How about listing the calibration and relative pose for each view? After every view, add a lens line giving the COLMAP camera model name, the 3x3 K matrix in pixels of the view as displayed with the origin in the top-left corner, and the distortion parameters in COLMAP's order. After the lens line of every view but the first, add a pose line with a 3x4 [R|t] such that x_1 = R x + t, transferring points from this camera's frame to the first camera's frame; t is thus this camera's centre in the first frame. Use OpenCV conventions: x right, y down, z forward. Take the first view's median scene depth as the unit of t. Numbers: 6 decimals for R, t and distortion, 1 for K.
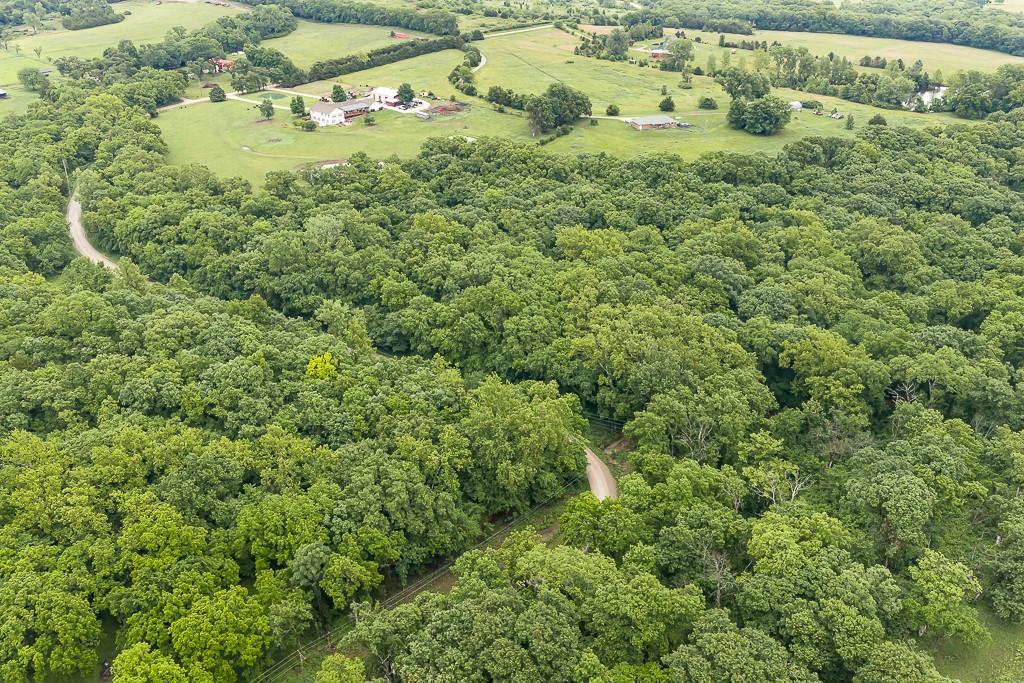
lens RADIAL K [[844.8, 0, 511.6], [0, 844.8, 344.5], [0, 0, 1]] dist [0.028733, -0.024497]
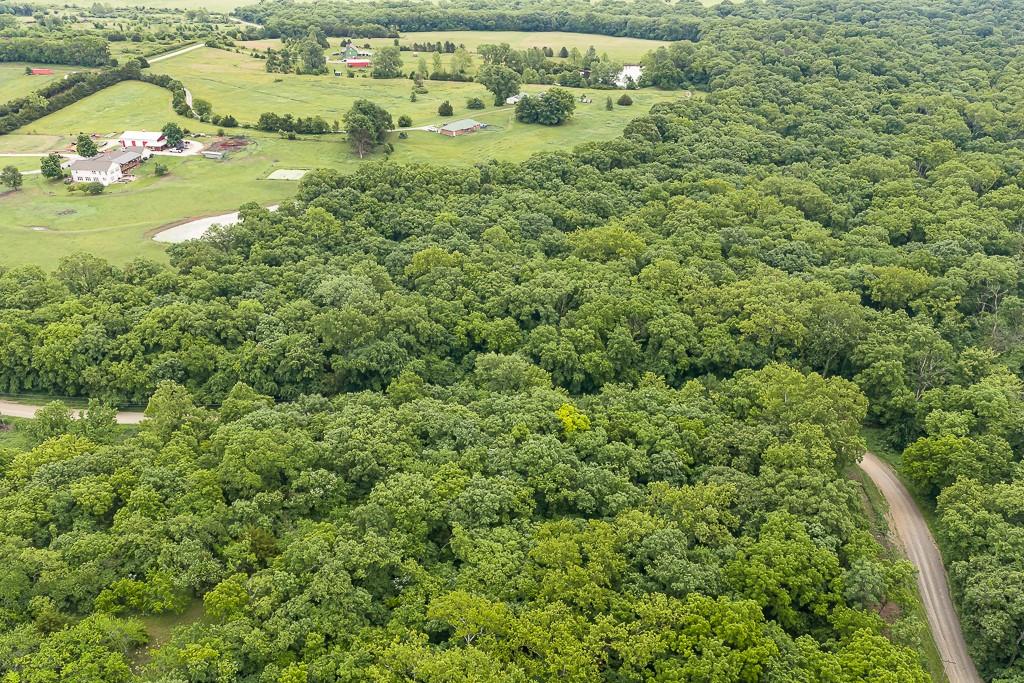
lens RADIAL K [[844.8, 0, 510.0], [0, 844.8, 337.4], [0, 0, 1]] dist [0.028733, -0.024497]
pose [[0.833736, -0.256526, 0.488957, -0.316824], [0.262832, 0.963148, 0.057142, -0.057826], [-0.485596, 0.080872, 0.870434, 0.102972]]
